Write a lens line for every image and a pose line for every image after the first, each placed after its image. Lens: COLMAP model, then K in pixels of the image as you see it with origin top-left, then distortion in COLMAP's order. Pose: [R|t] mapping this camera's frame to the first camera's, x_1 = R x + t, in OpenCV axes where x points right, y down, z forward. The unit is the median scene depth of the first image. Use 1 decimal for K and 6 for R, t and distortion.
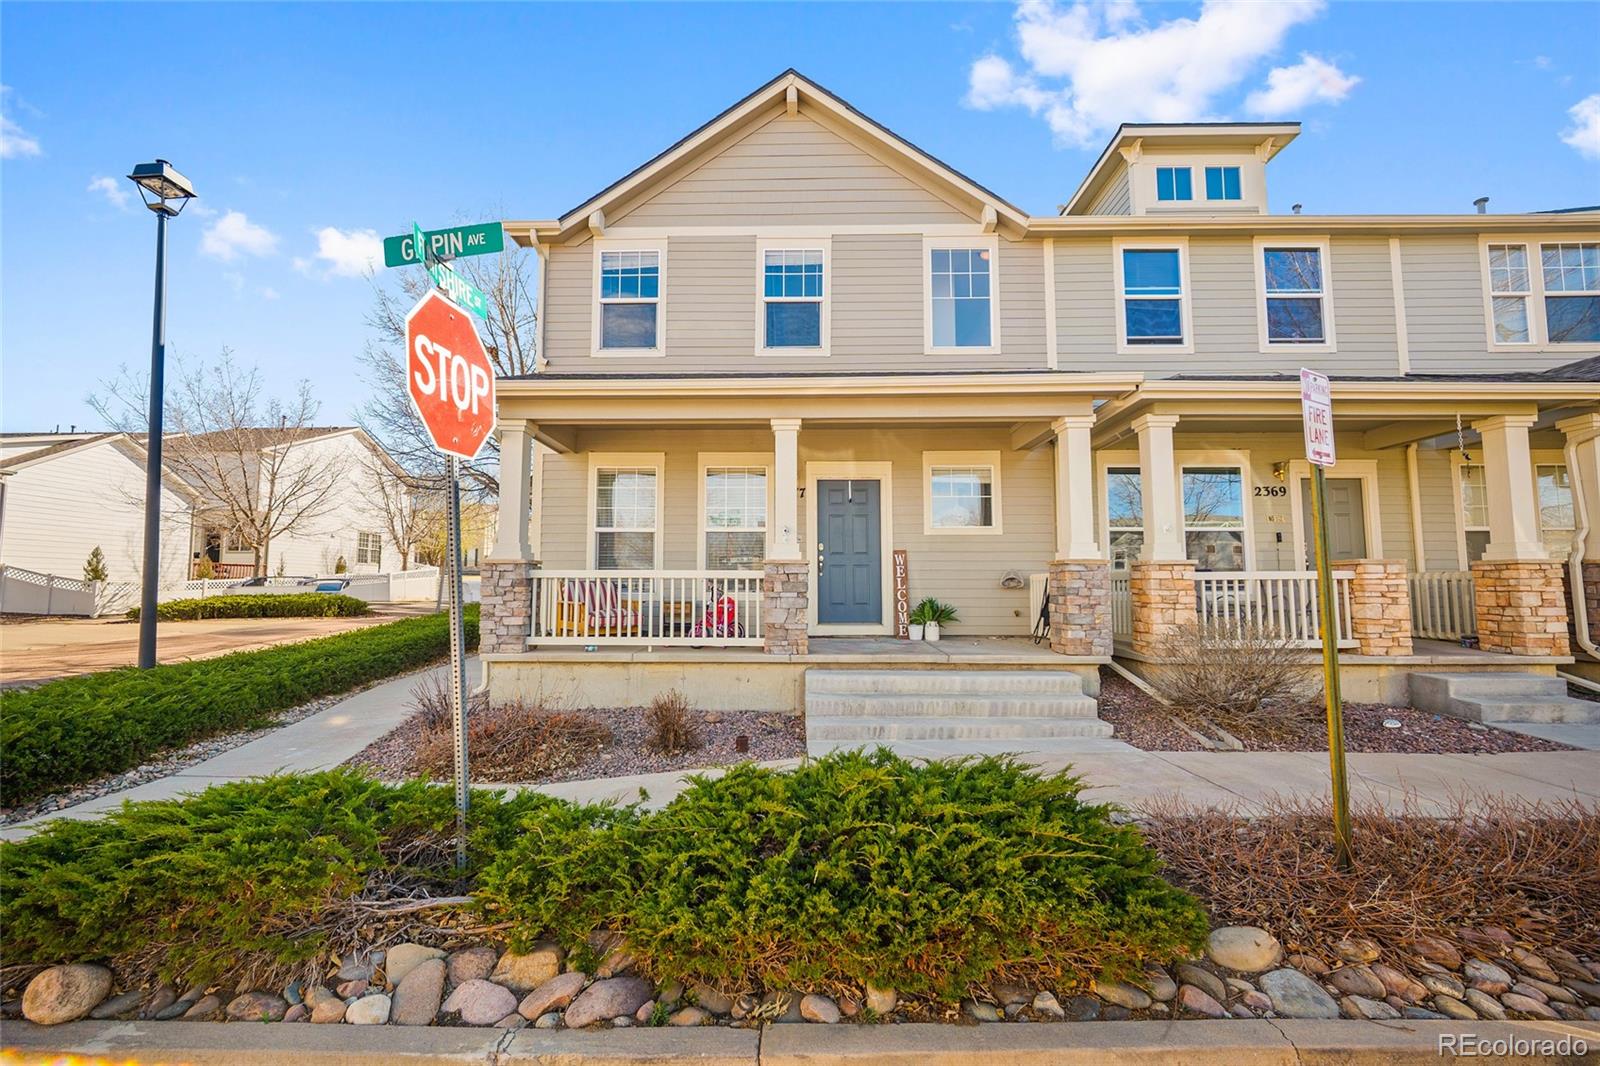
lens RADIAL K [[638.8, 0, 792.9], [0, 638.8, 537.0], [0, 0, 1]] dist [0.000874, -0.000073]
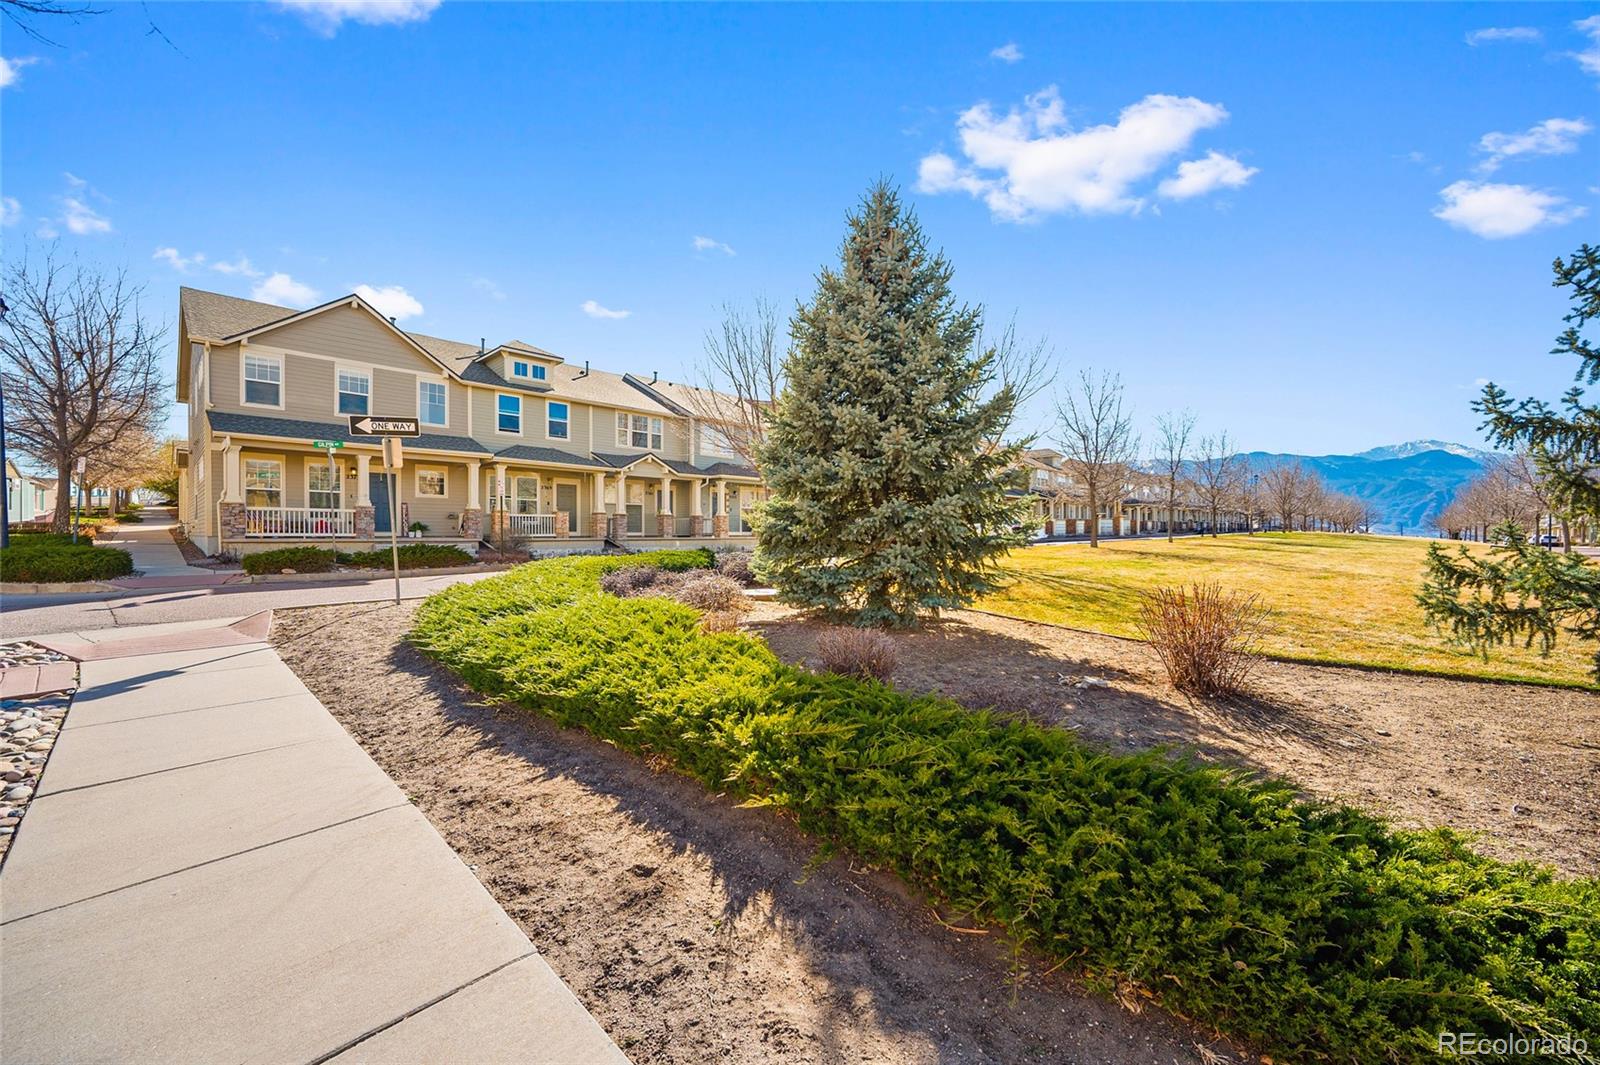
lens RADIAL K [[638.8, 0, 793.2], [0, 638.8, 536.0], [0, 0, 1]] dist [0.000874, -0.000073]
pose [[0.684456, 0.000955, 0.729054, -0.604306], [-0.059270, 0.996762, 0.054339, -0.075439], [-0.726641, -0.080404, 0.682296, -1.804556]]
